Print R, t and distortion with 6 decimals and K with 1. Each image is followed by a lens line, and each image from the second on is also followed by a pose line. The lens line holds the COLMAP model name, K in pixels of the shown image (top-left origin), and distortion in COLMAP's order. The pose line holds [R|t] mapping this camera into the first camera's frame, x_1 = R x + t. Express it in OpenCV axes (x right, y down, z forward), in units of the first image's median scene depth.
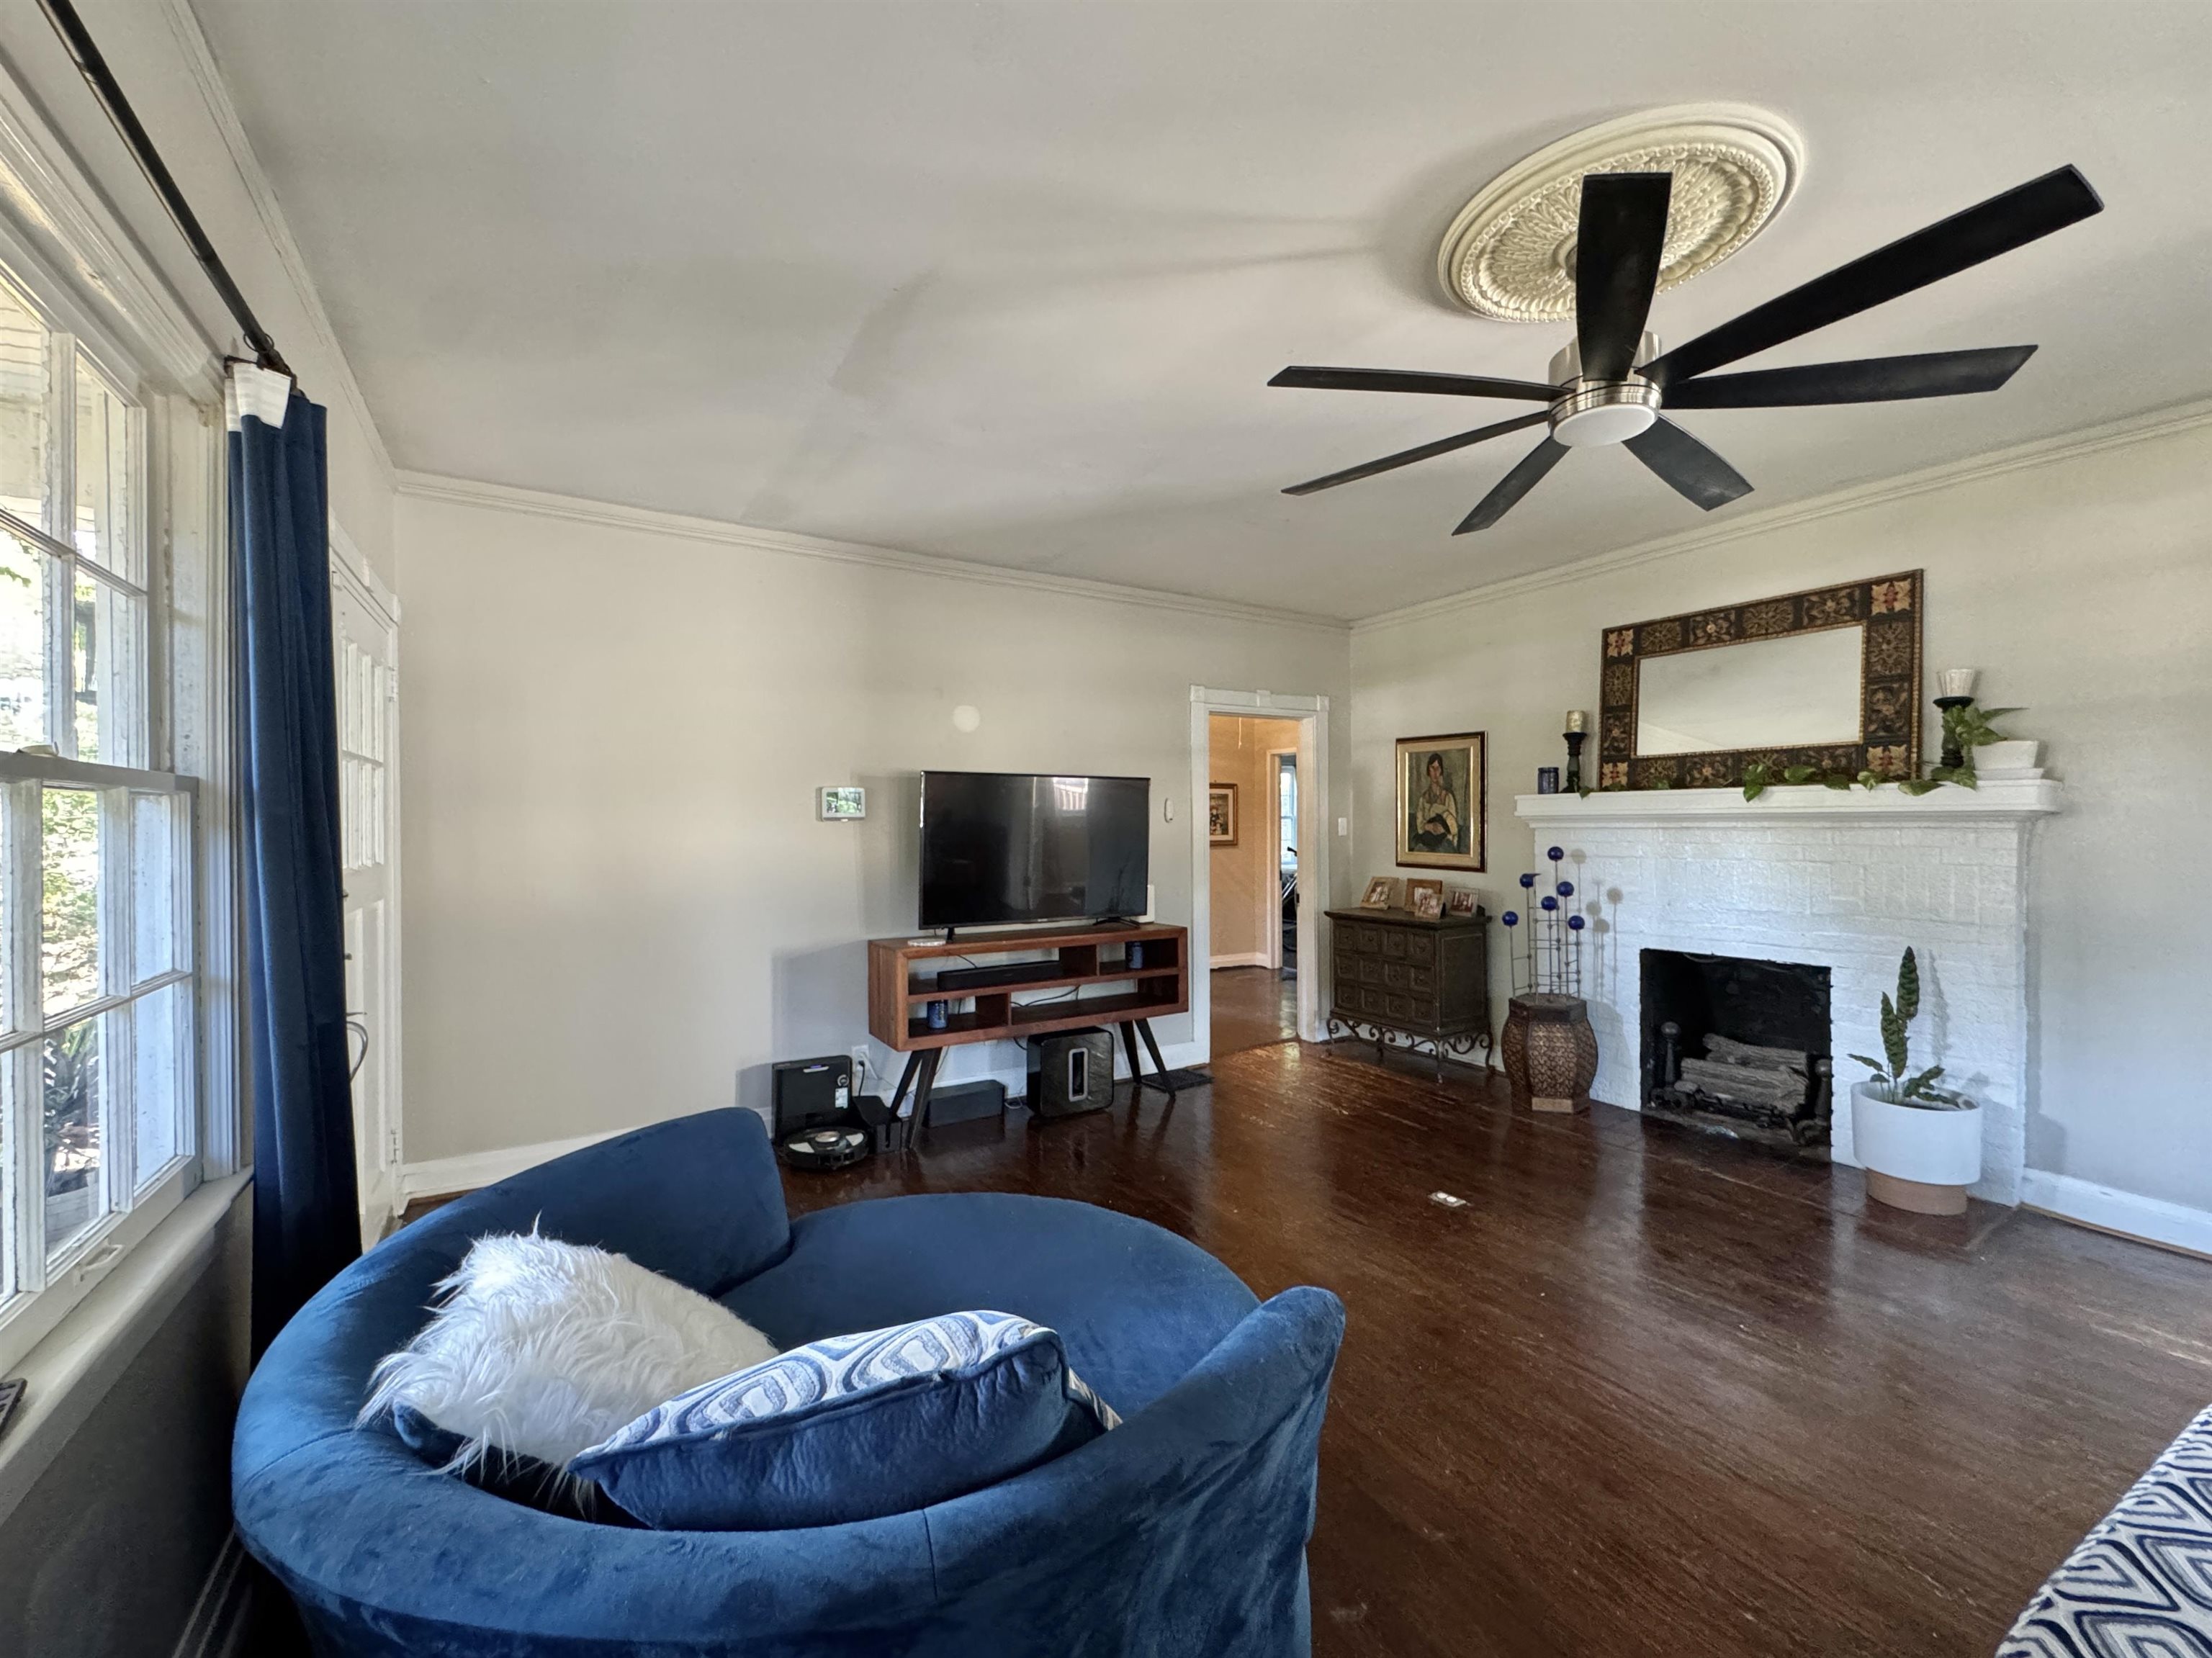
lens RADIAL K [[904.5, 0, 1112.8], [0, 904.5, 816.8], [0, 0, 1]] dist [-0.002127, -0.000025]
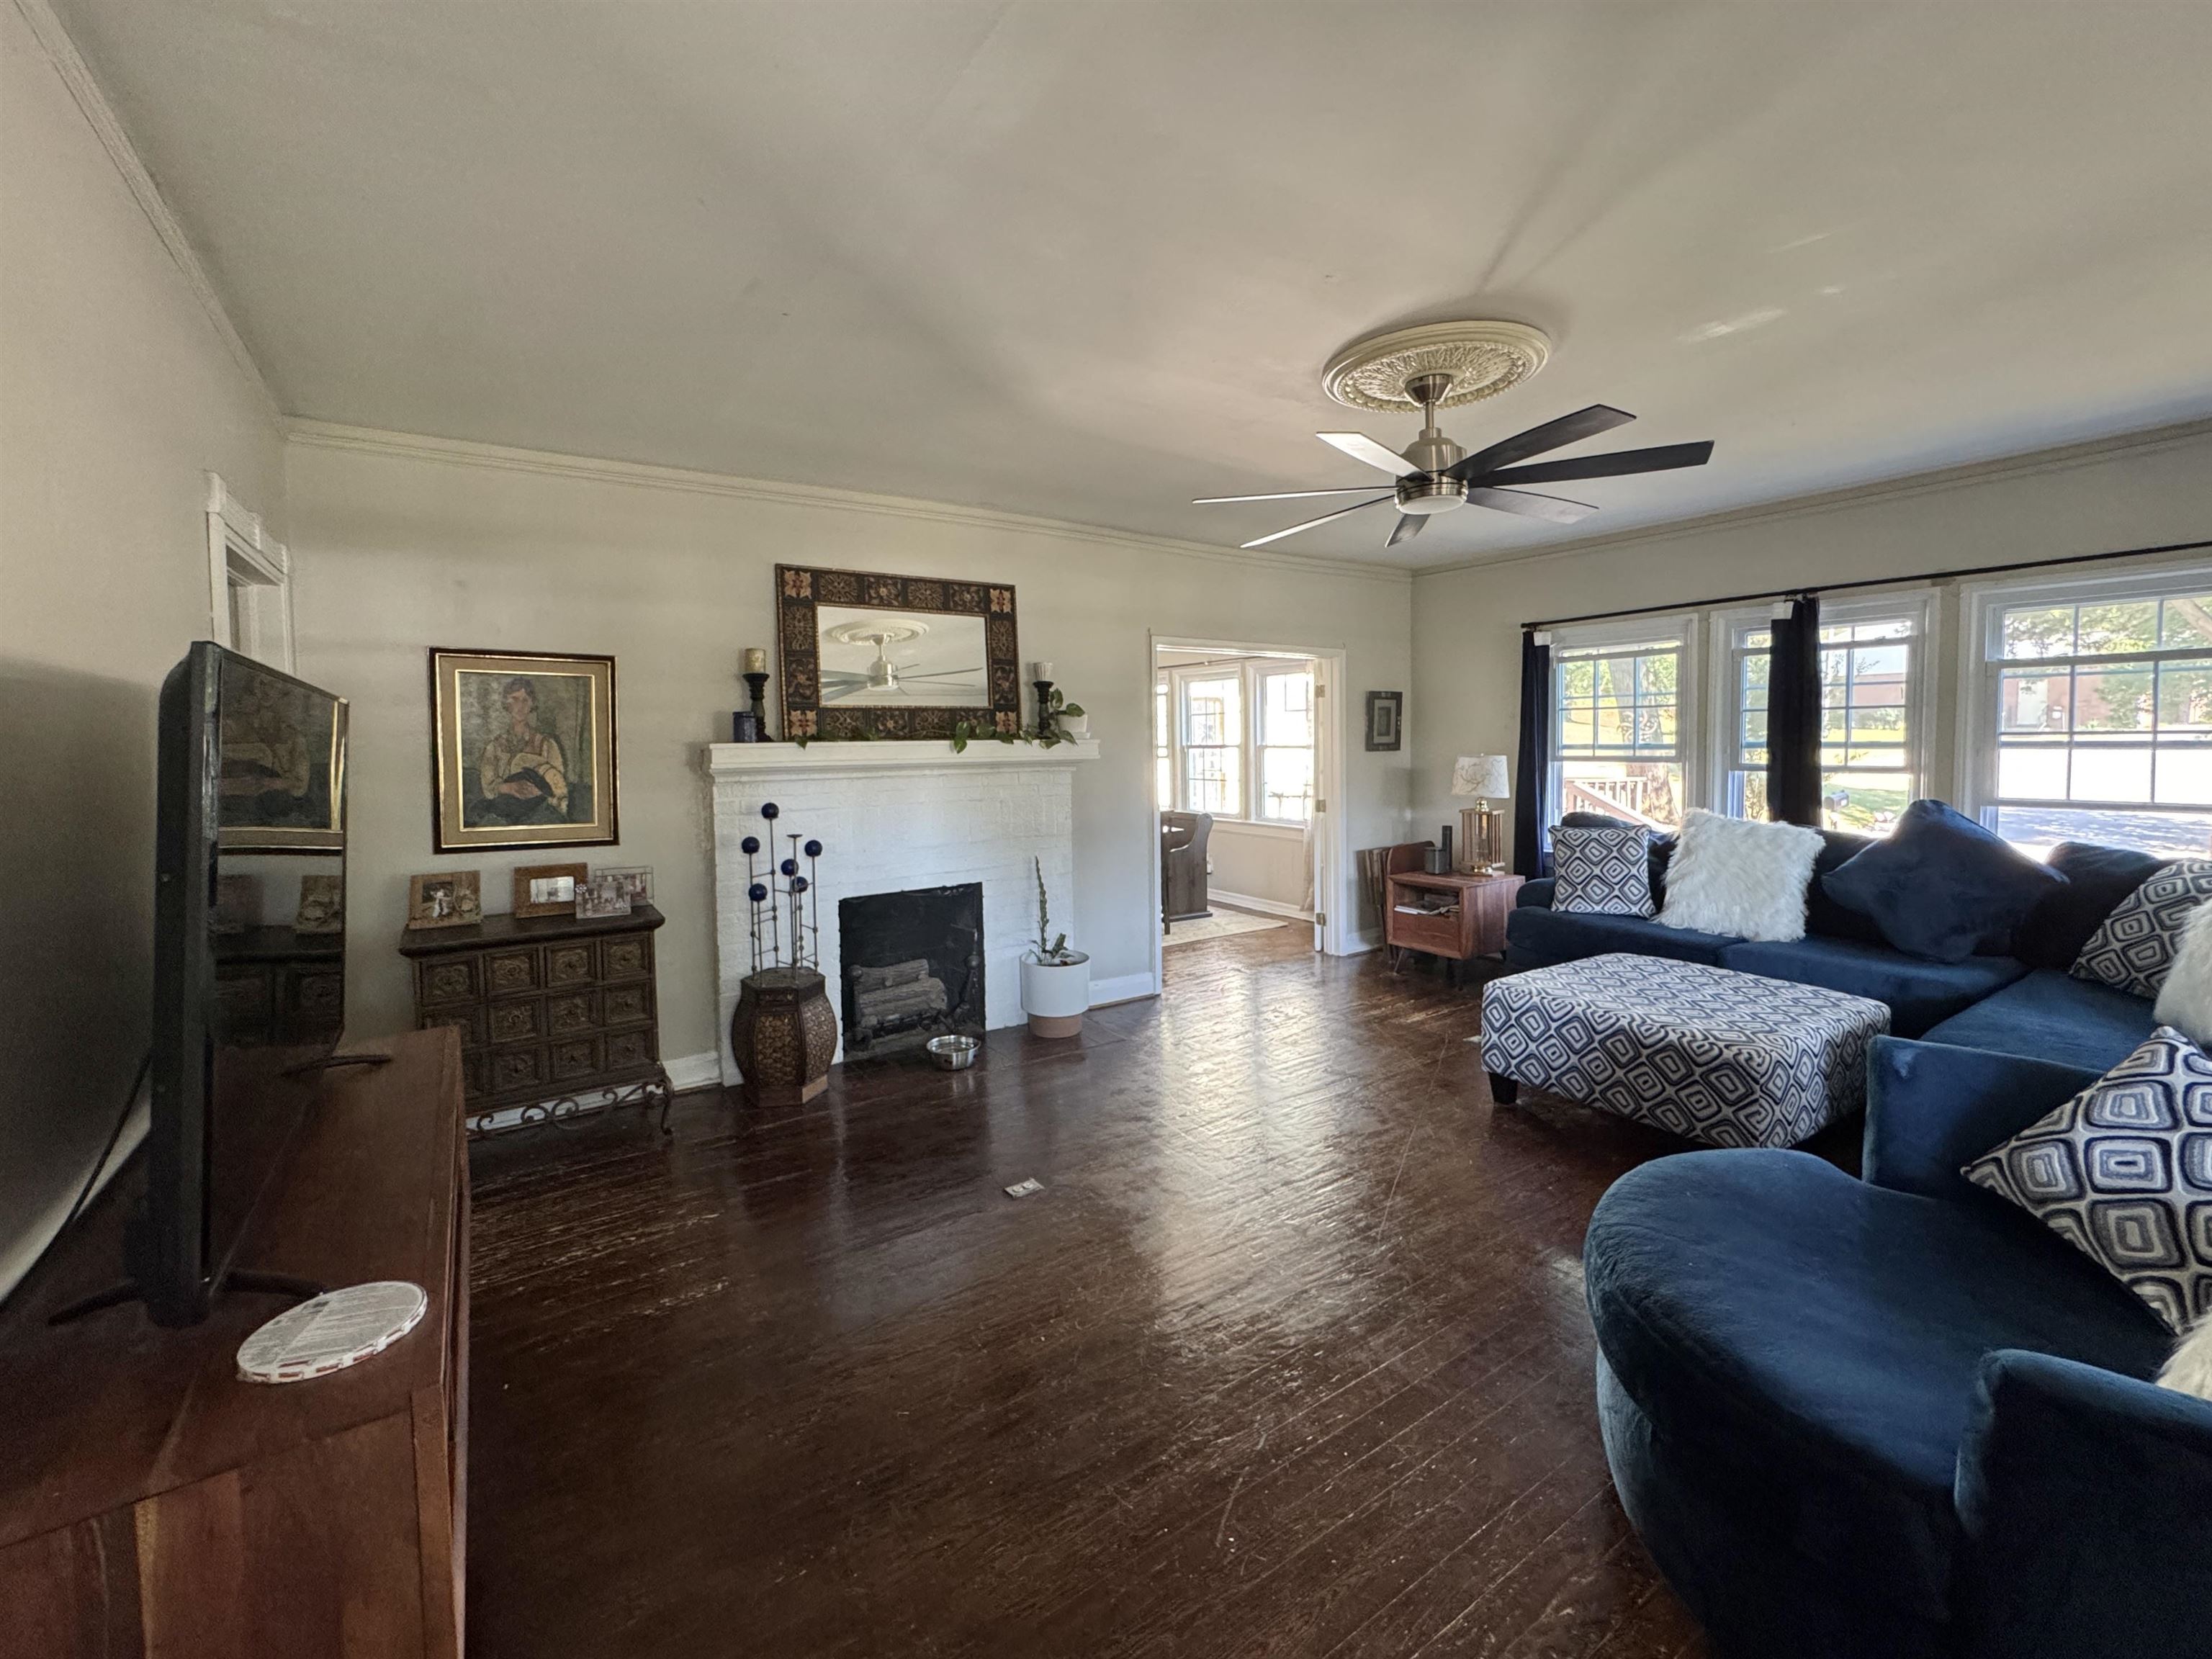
lens RADIAL K [[927.7, 0, 1112.7], [0, 927.7, 785.0], [0, 0, 1]] dist [-0.002789, 0.000283]
pose [[-0.042776, -0.038023, 0.998361, -0.467548], [0.007404, 0.999236, 0.038373, -0.018345], [-0.999057, 0.009033, -0.042462, 0.781510]]
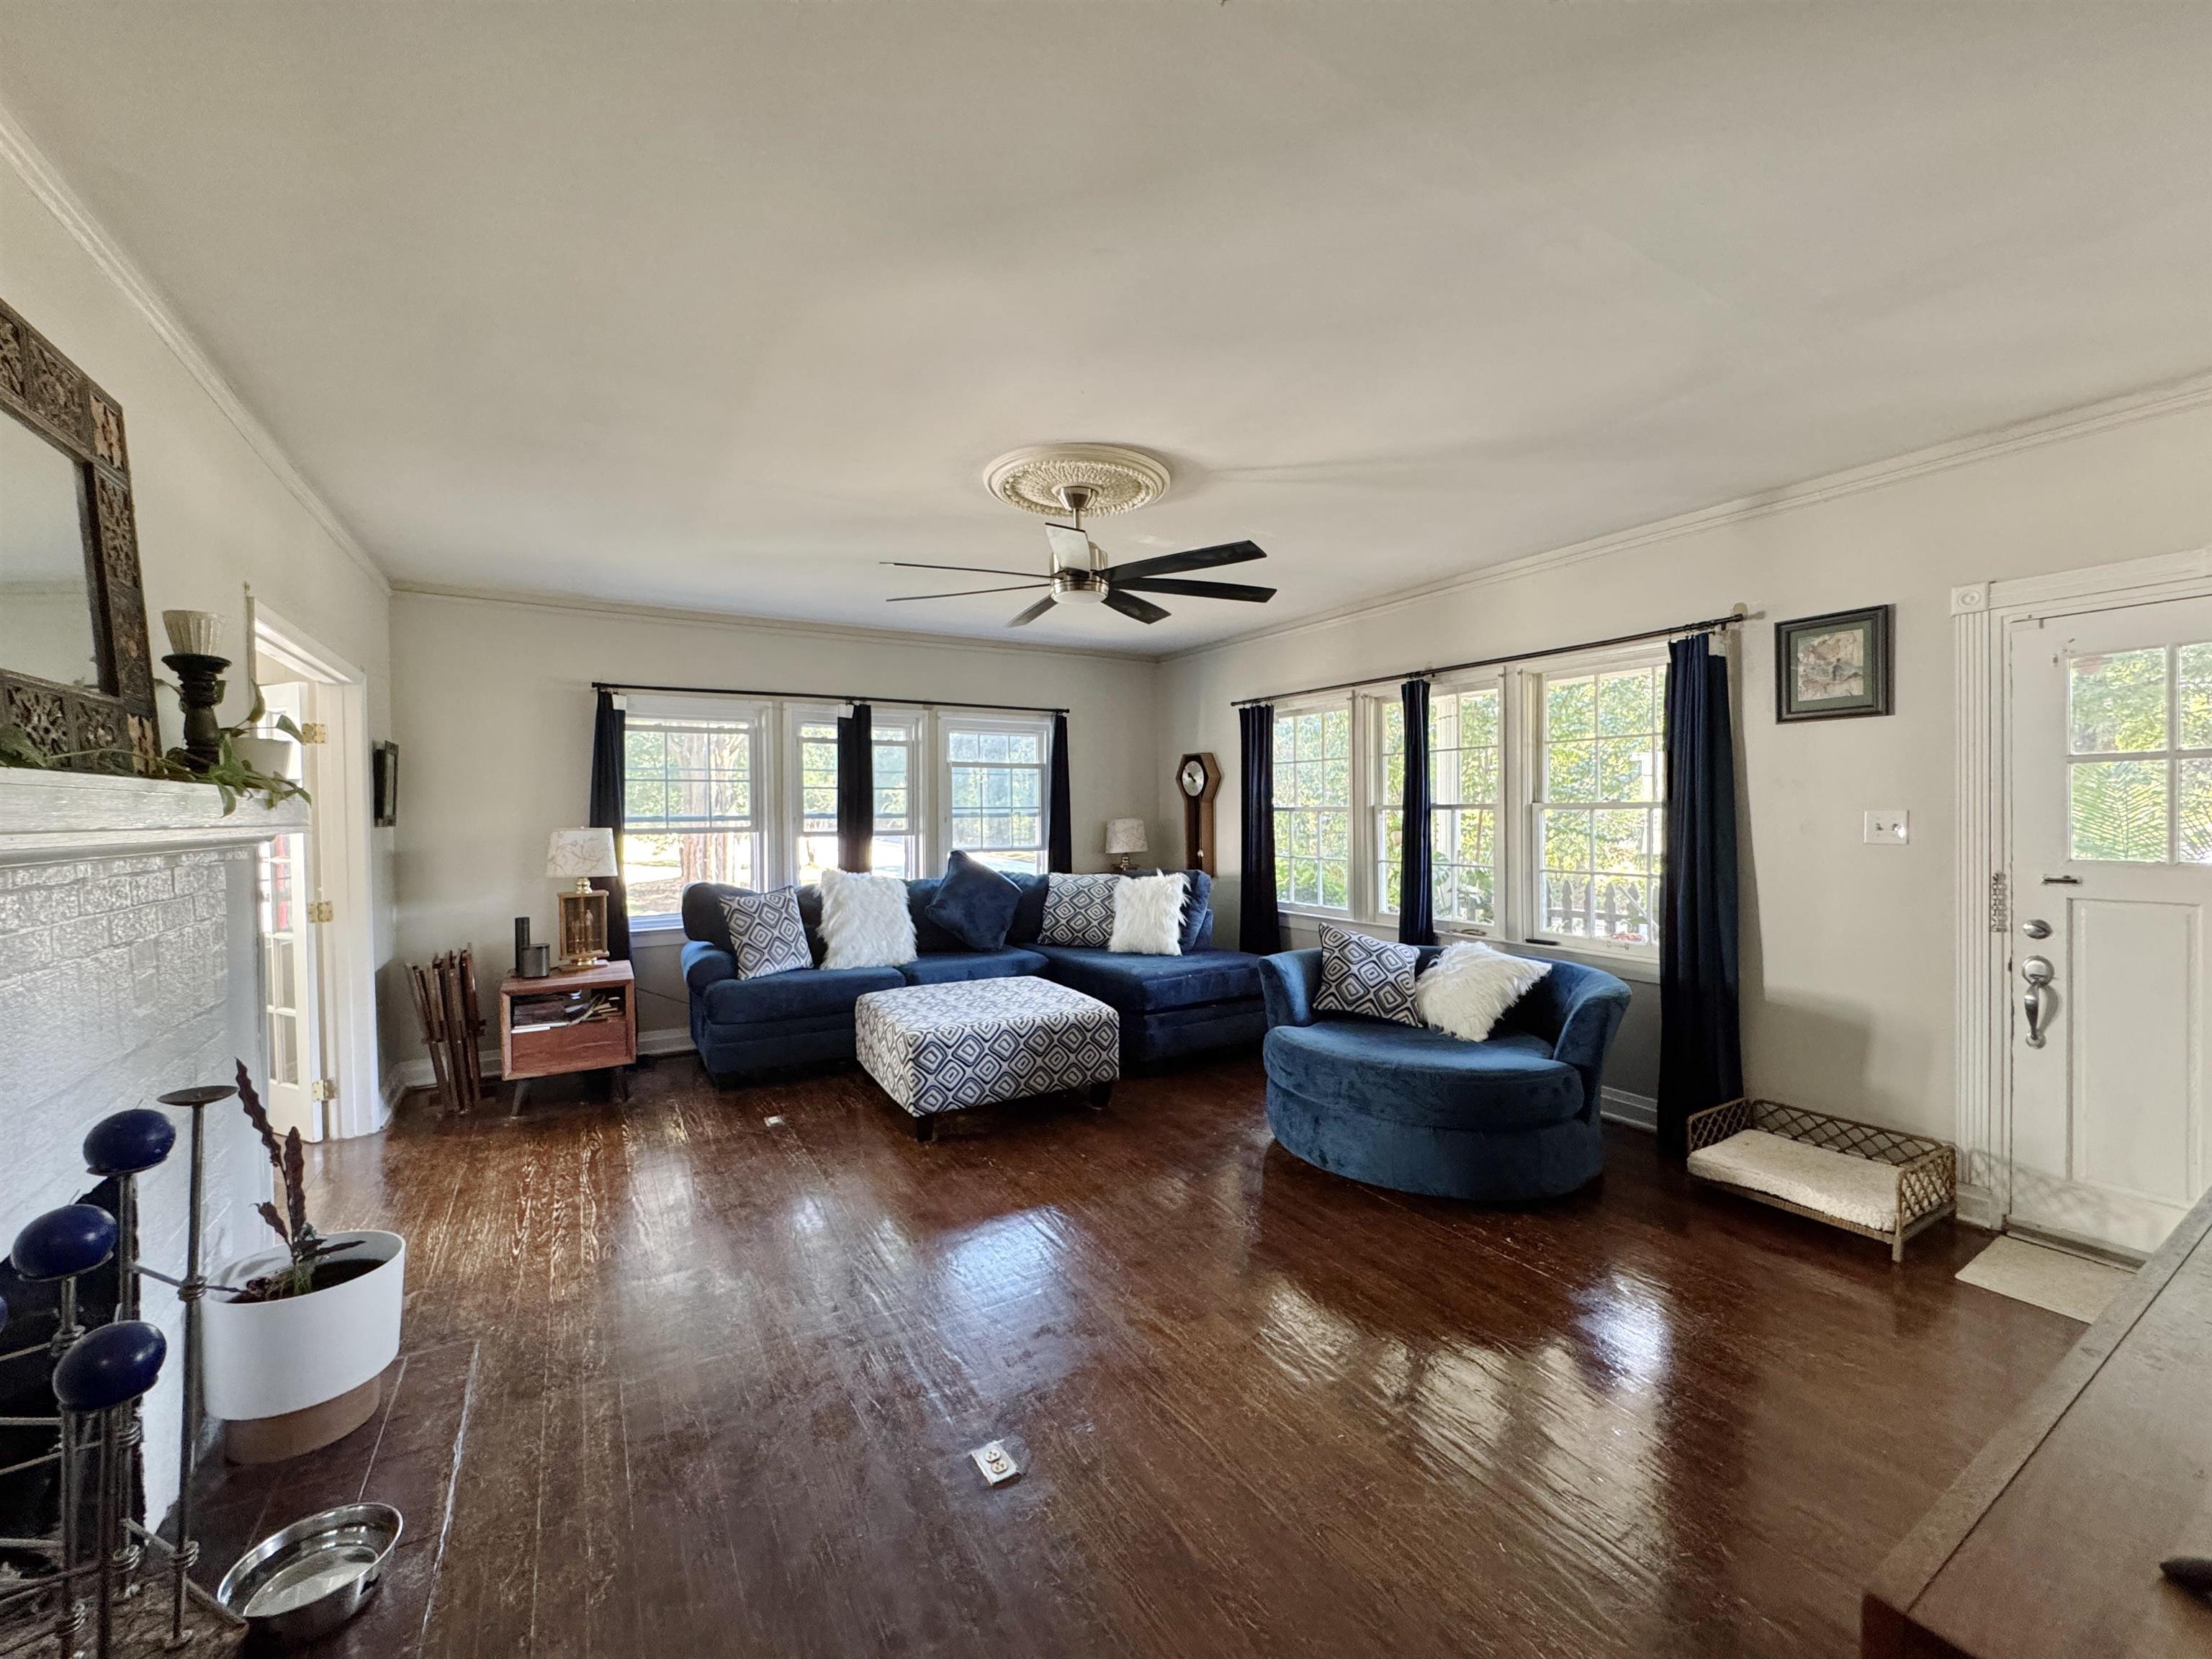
lens RADIAL K [[883.2, 0, 1106.8], [0, 883.2, 828.4], [0, 0, 1]] dist [-0.001244, -0.000041]
pose [[-0.999669, 0.018874, 0.017509, 0.237494], [0.019107, 0.999730, 0.013230, -0.007330], [-0.017254, 0.013560, -0.999759, 1.322445]]
